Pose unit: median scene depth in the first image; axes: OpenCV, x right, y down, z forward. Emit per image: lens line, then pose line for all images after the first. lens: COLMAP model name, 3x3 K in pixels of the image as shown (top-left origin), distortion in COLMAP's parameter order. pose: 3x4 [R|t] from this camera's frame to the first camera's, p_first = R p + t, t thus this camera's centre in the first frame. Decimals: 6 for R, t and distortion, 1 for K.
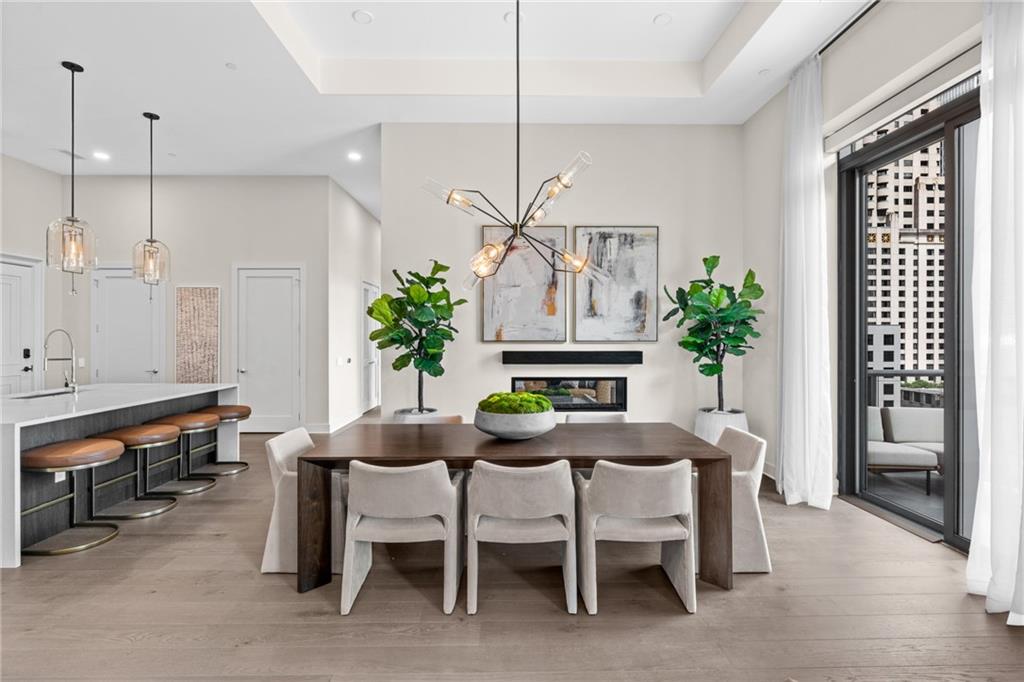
lens RADIAL K [[467.0, 0, 514.5], [0, 467.0, 338.2], [0, 0, 1]] dist [-0.009396, 0.002928]
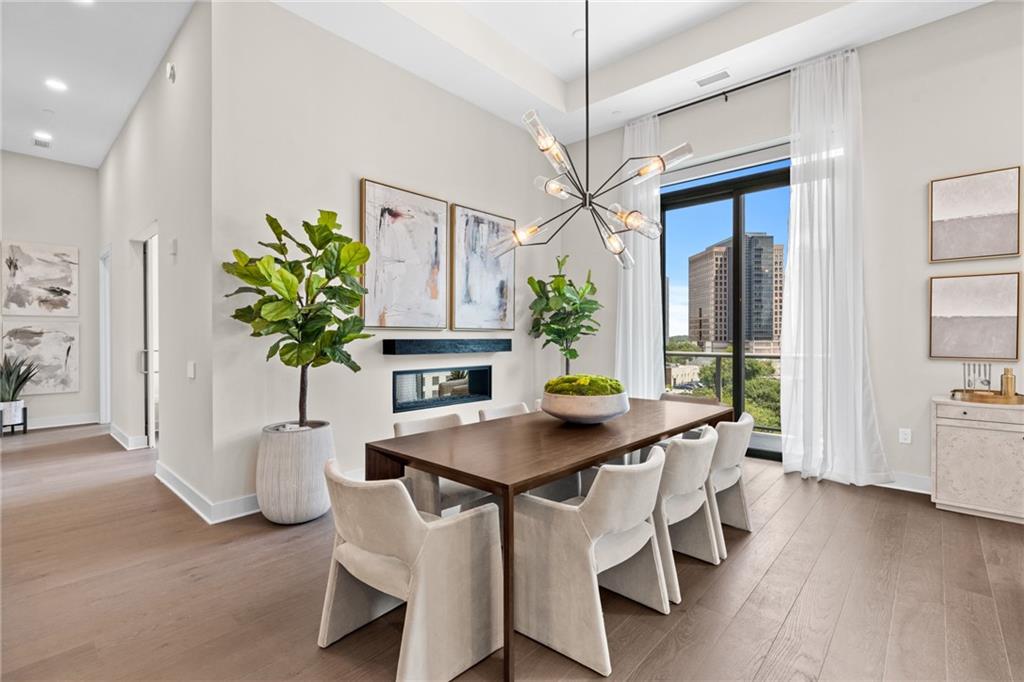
lens RADIAL K [[467.0, 0, 514.9], [0, 467.0, 344.7], [0, 0, 1]] dist [-0.009396, 0.002928]
pose [[0.680602, -0.012724, 0.732543, -0.467329], [0.004379, 0.999902, 0.013300, 0.026659], [-0.732640, -0.005845, 0.680591, 0.281609]]
